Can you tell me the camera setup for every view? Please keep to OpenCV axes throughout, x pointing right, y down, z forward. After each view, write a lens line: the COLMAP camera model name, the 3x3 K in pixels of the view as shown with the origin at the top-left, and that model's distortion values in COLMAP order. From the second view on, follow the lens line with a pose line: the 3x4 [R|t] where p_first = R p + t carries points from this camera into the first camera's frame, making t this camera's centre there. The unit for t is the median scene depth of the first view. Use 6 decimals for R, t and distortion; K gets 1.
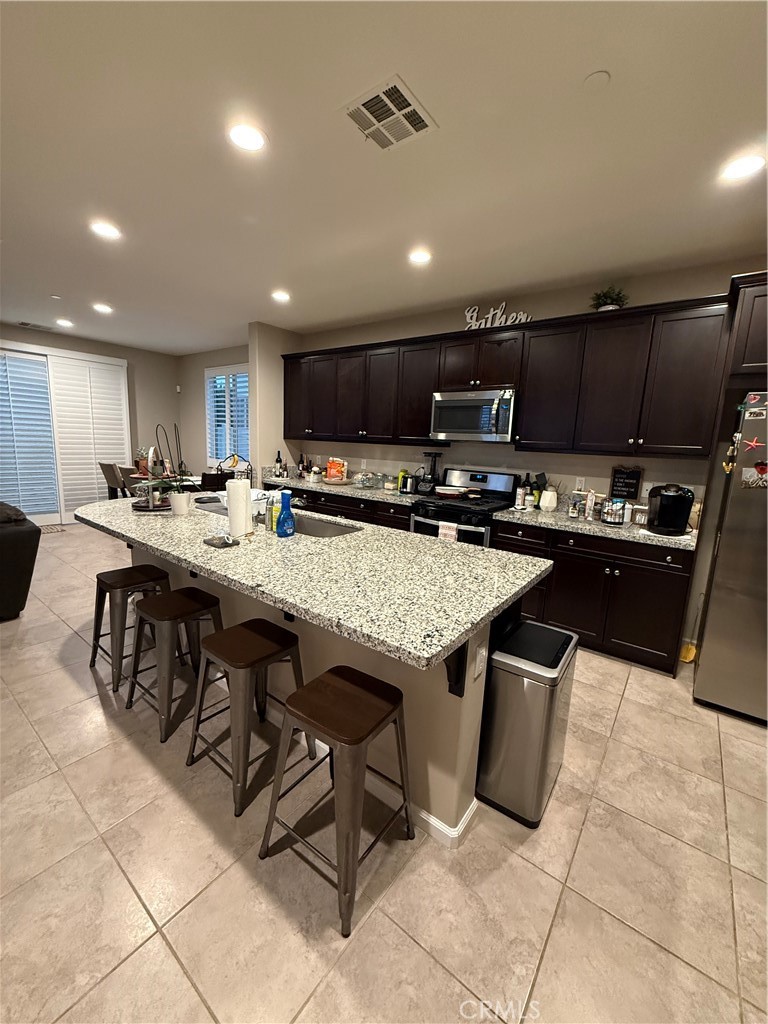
lens RADIAL K [[406.8, 0, 384.0], [0, 406.8, 512.0], [0, 0, 1]] dist [-0.007140, -0.000072]
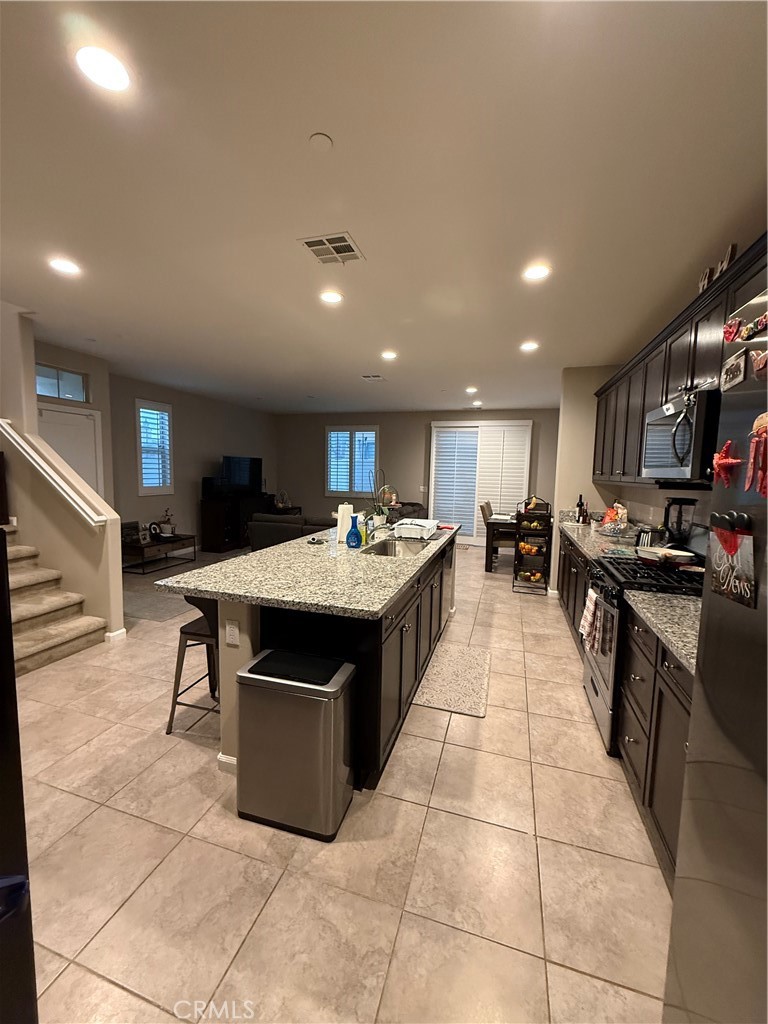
lens RADIAL K [[408.5, 0, 384.0], [0, 408.5, 512.0], [0, 0, 1]] dist [0.000296, 0.000039]
pose [[0.343429, 0.056273, -0.937491, 0.609836], [-0.168184, 0.985753, -0.002441, -0.042080], [0.923997, 0.158509, 0.348001, 0.340413]]
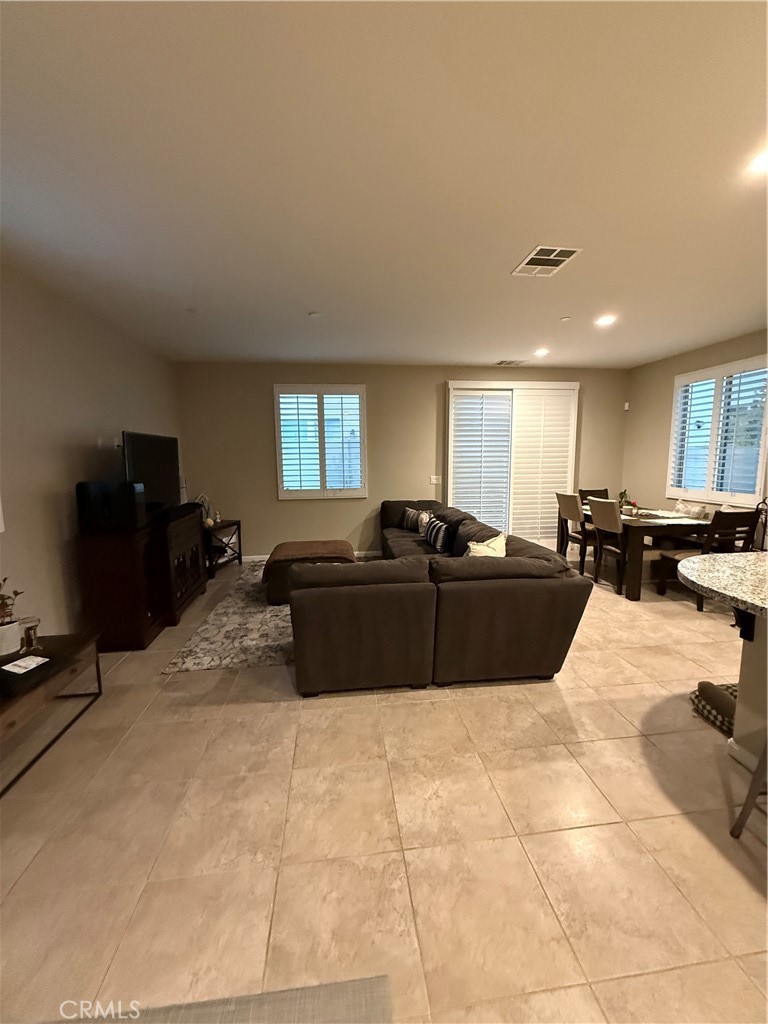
lens RADIAL K [[392.7, 0, 384.0], [0, 392.7, 512.0], [0, 0, 1]] dist [-0.019249, -0.000027]
pose [[0.696931, 0.046900, -0.715603, -0.477527], [-0.080634, 0.996656, -0.013211, -0.047031], [0.712591, 0.066909, 0.698382, 0.115983]]
